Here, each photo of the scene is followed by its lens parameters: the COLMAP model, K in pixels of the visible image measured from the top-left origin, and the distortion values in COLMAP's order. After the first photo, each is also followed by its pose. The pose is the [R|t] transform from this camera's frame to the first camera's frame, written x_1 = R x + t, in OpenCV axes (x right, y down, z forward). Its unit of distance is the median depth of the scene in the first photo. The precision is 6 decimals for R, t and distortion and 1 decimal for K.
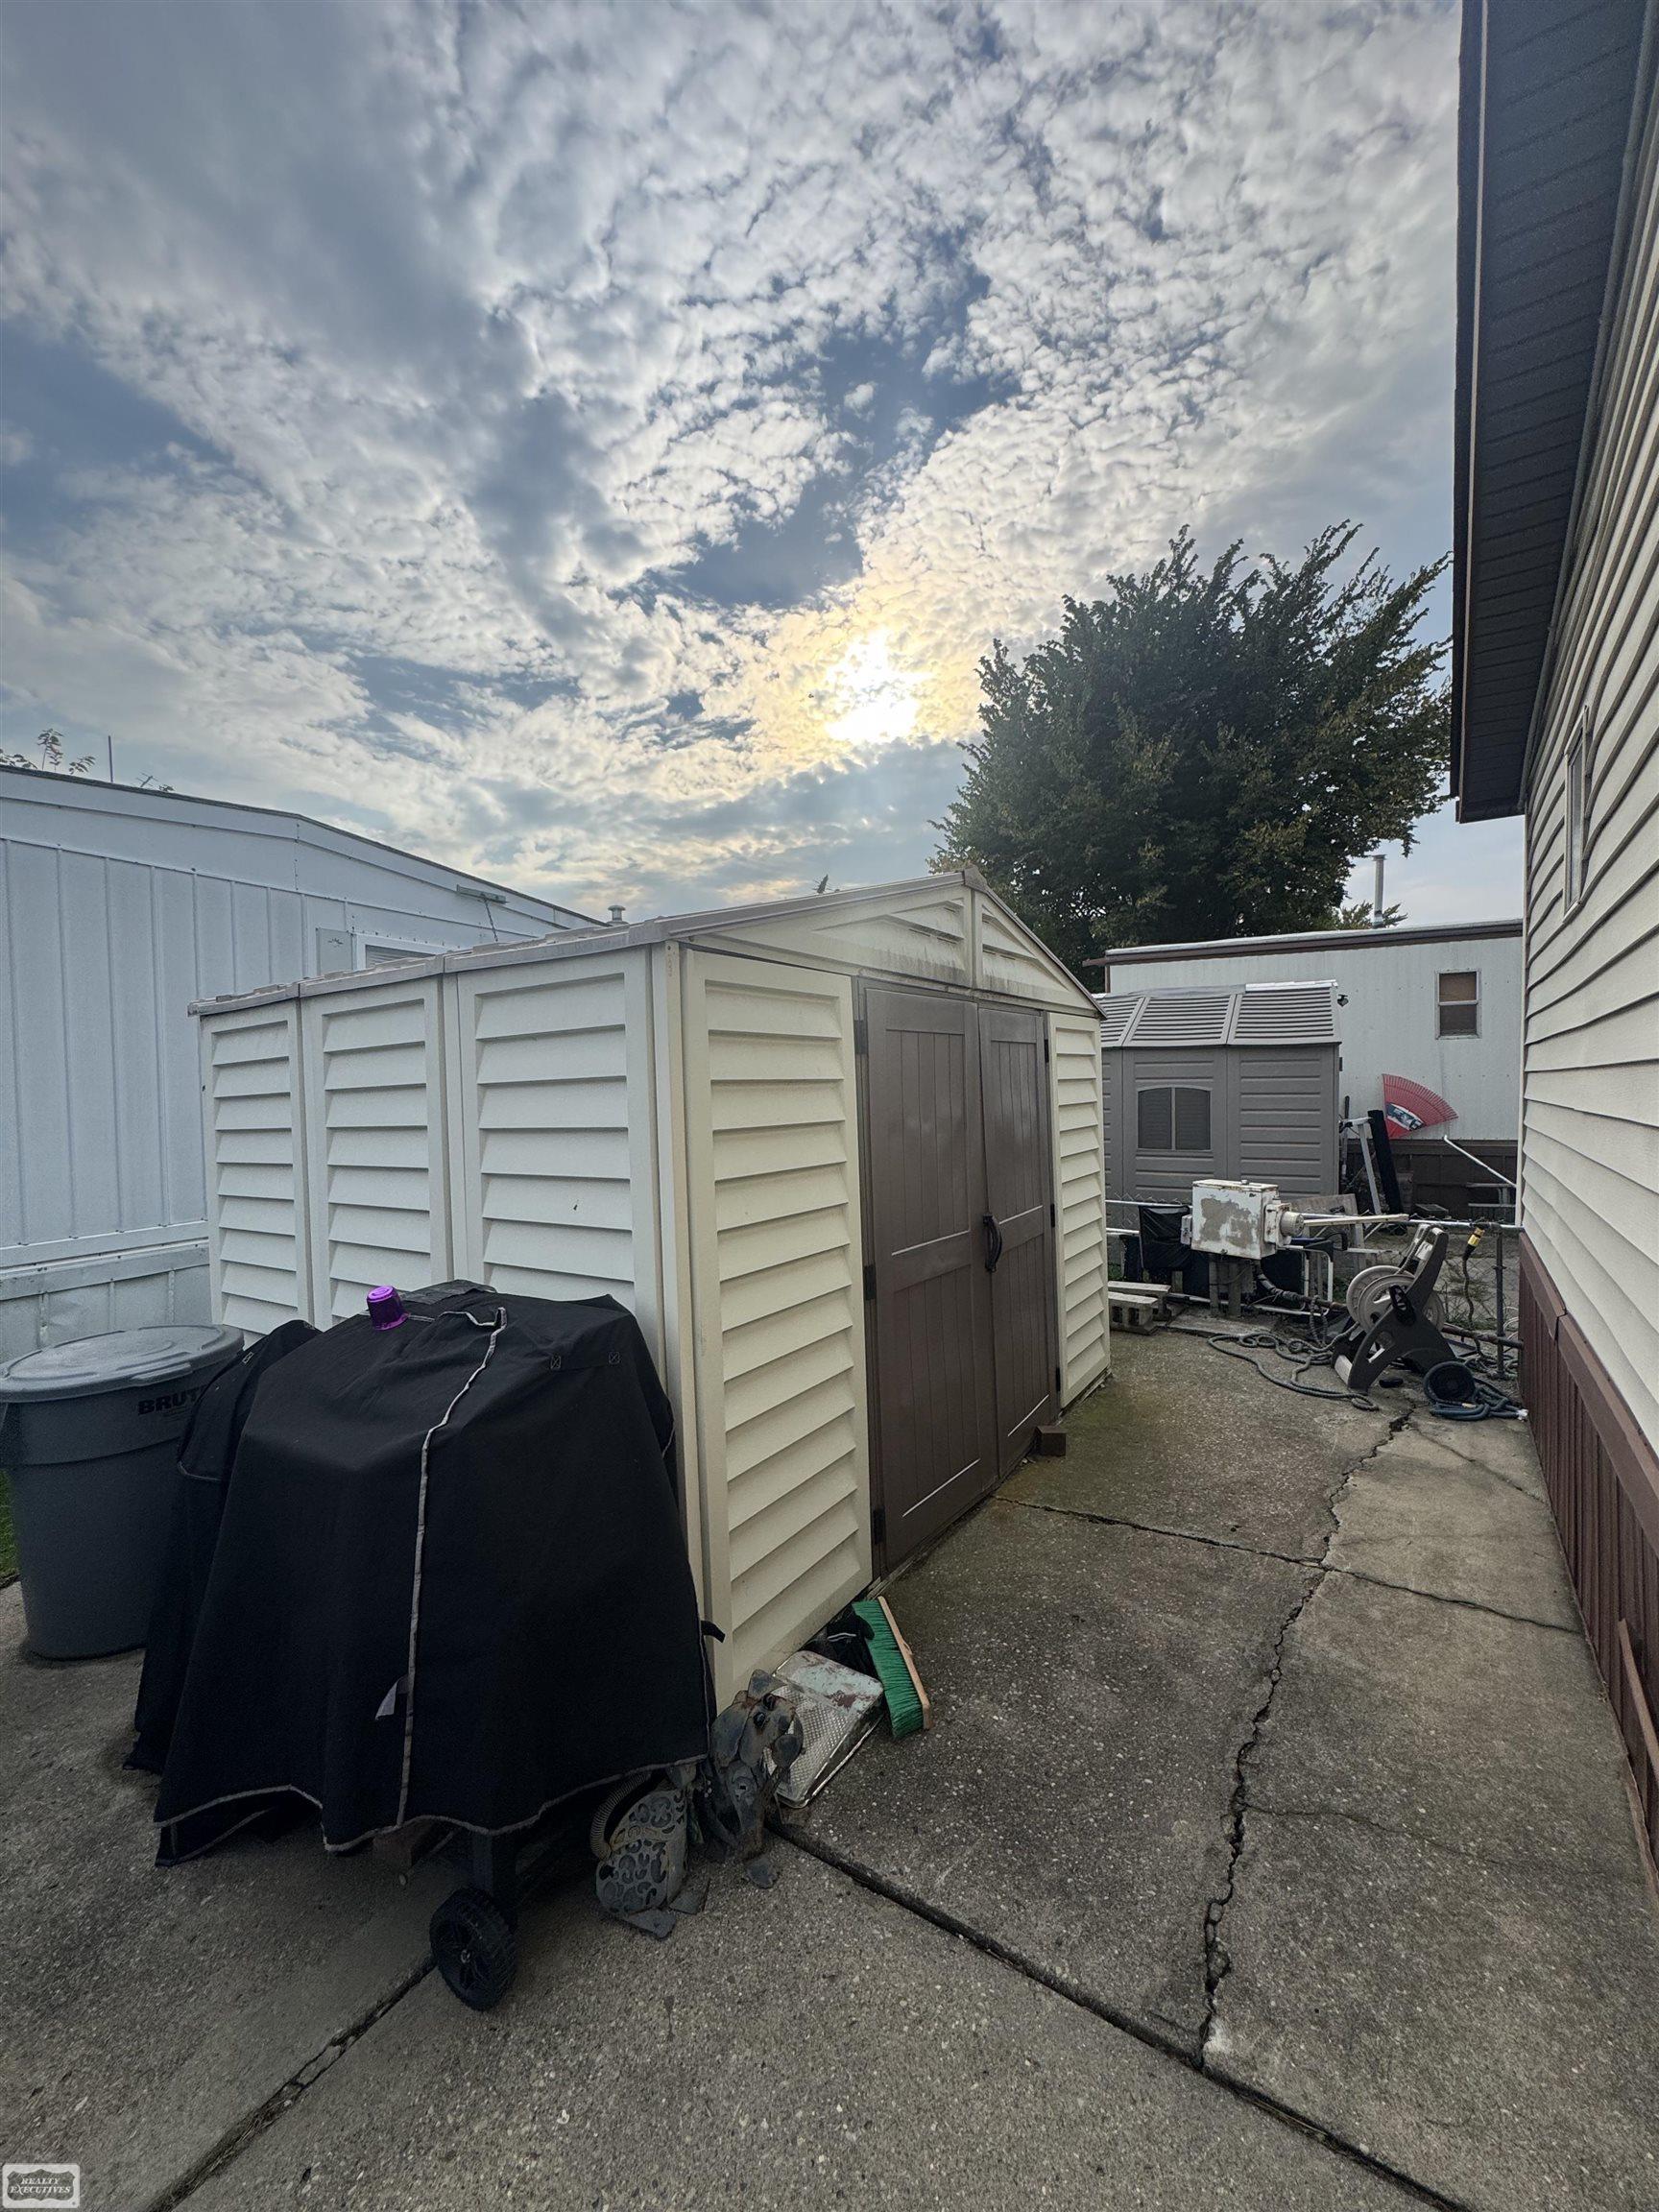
lens RADIAL K [[879.0, 0, 831.3], [0, 879.0, 1095.1], [0, 0, 1]] dist [0.018679, -0.002200]
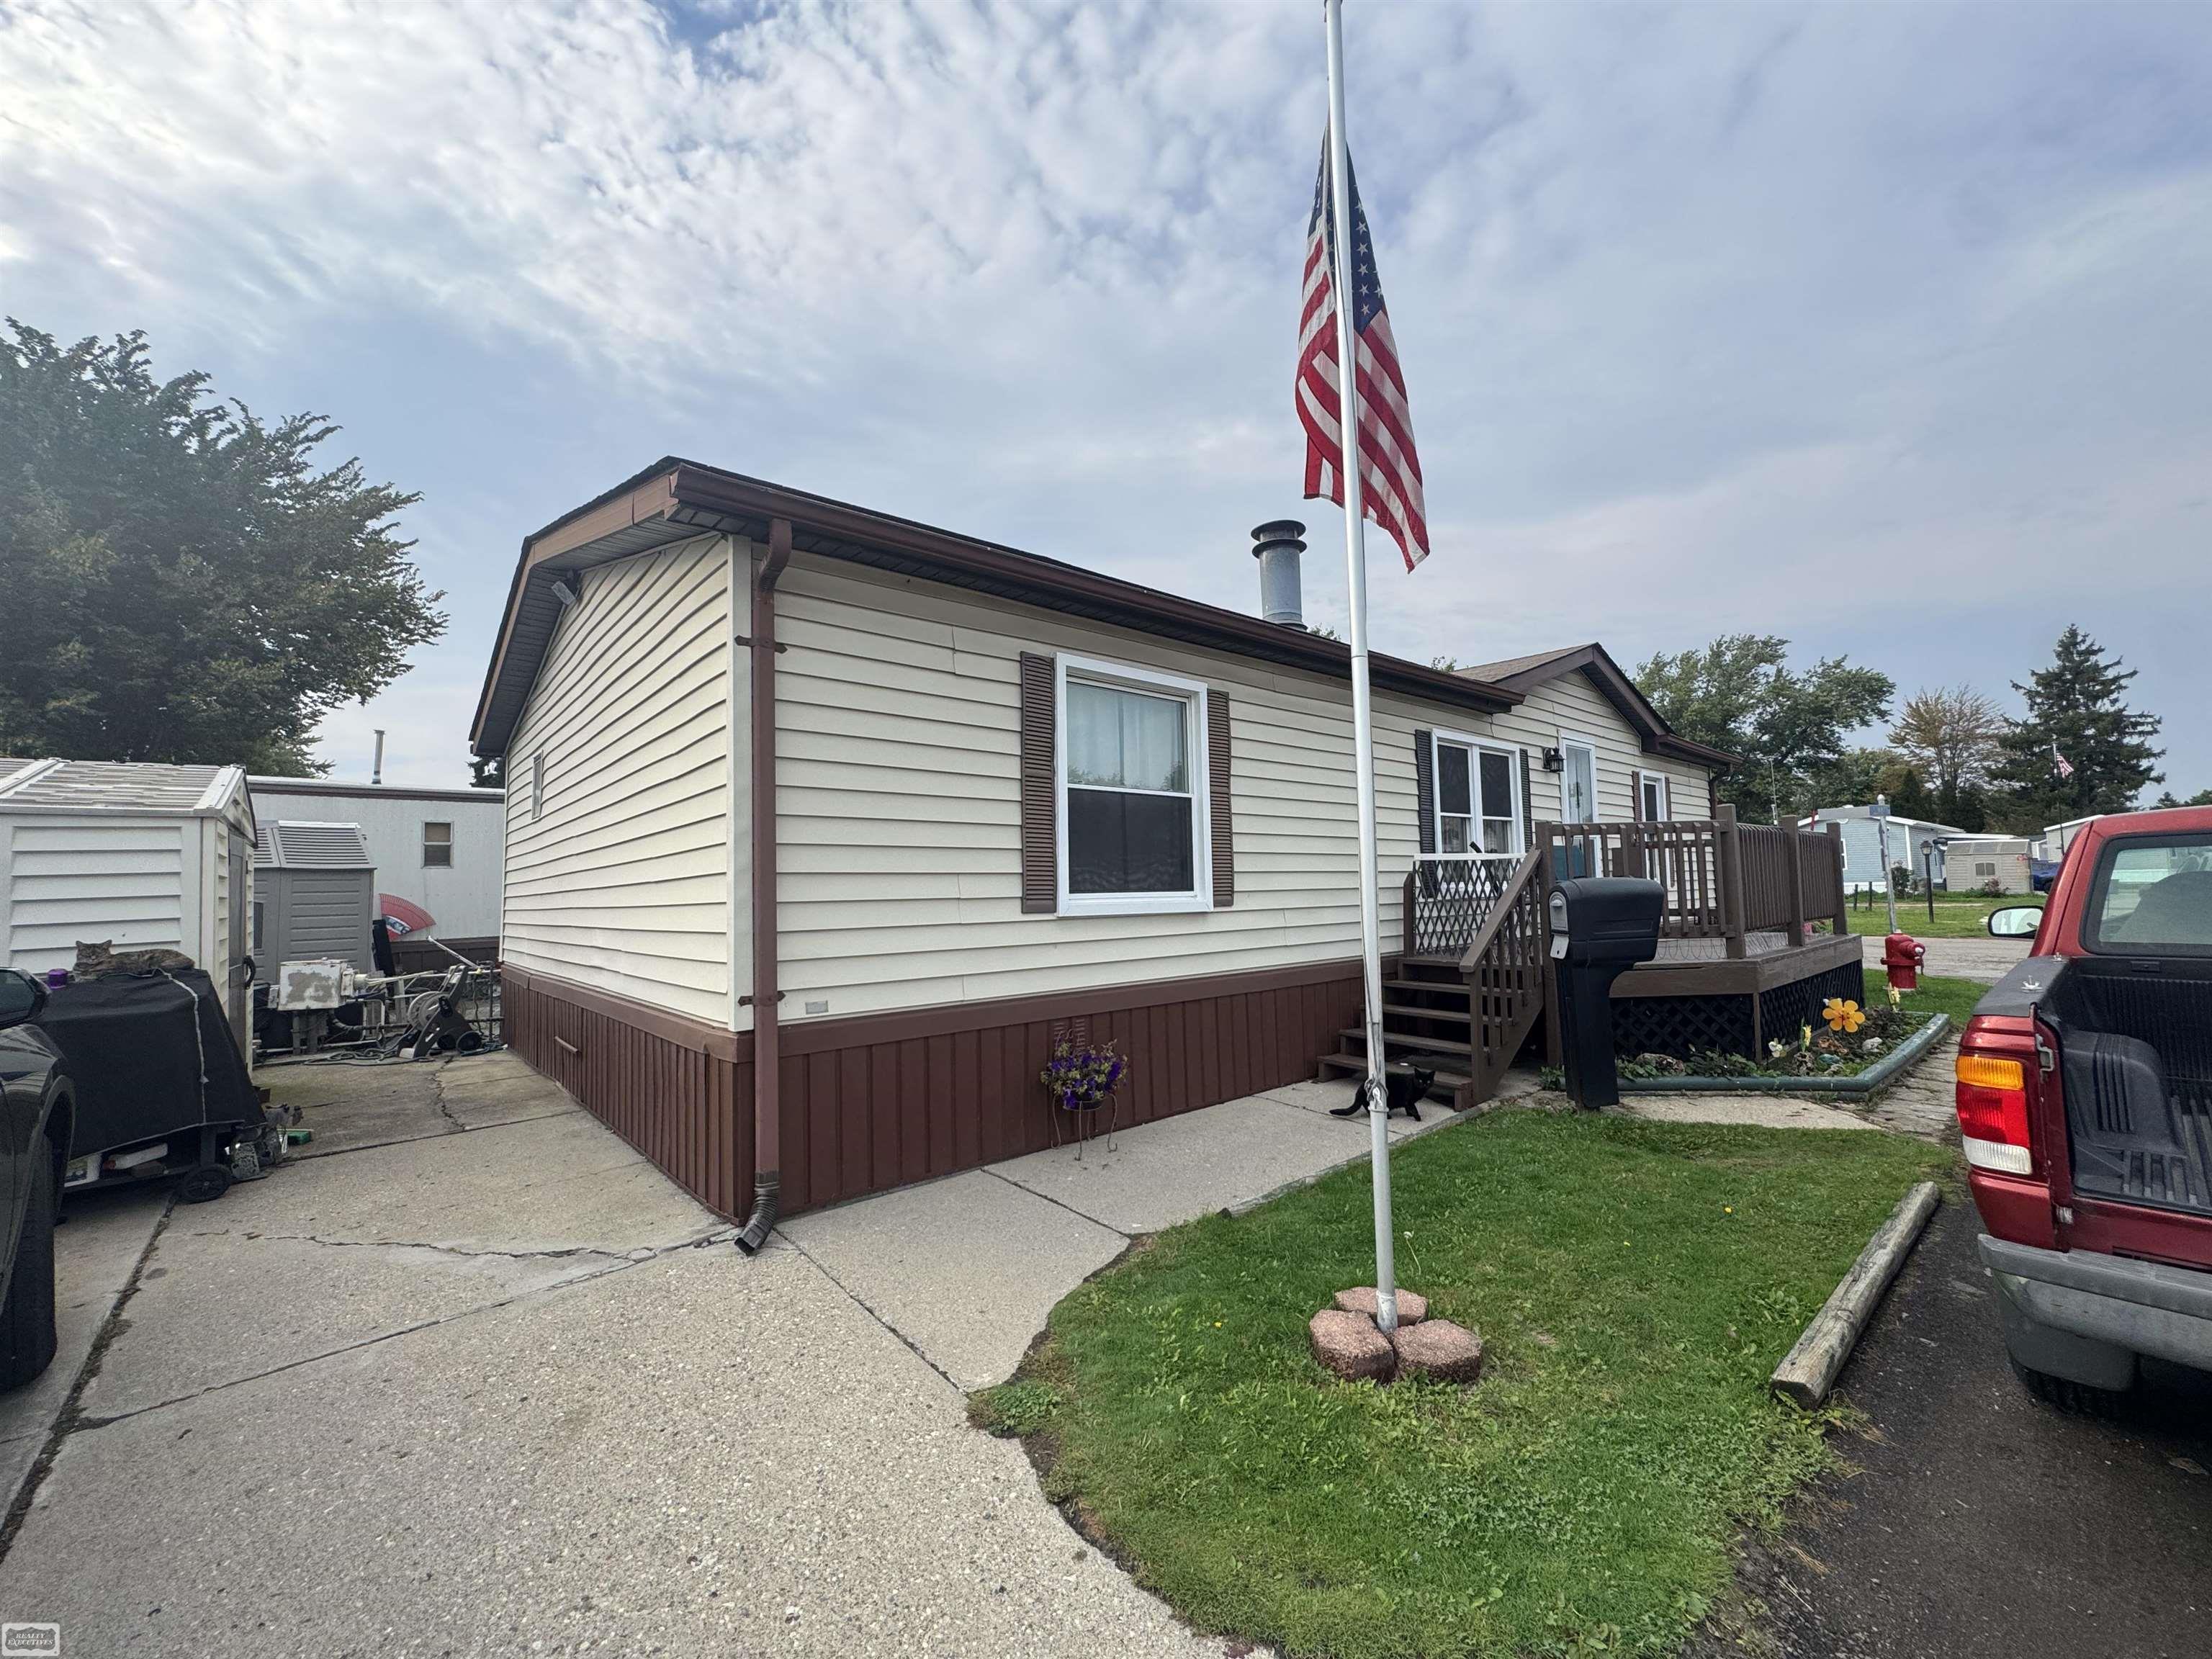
lens RADIAL K [[879.0, 0, 1100.5], [0, 879.0, 826.7], [0, 0, 1]] dist [0.018679, -0.002200]
pose [[0.261524, 0.077684, 0.962066, -0.500132], [0.031853, 0.995518, -0.089044, 0.038295], [-0.964671, 0.053931, 0.257877, -0.511716]]
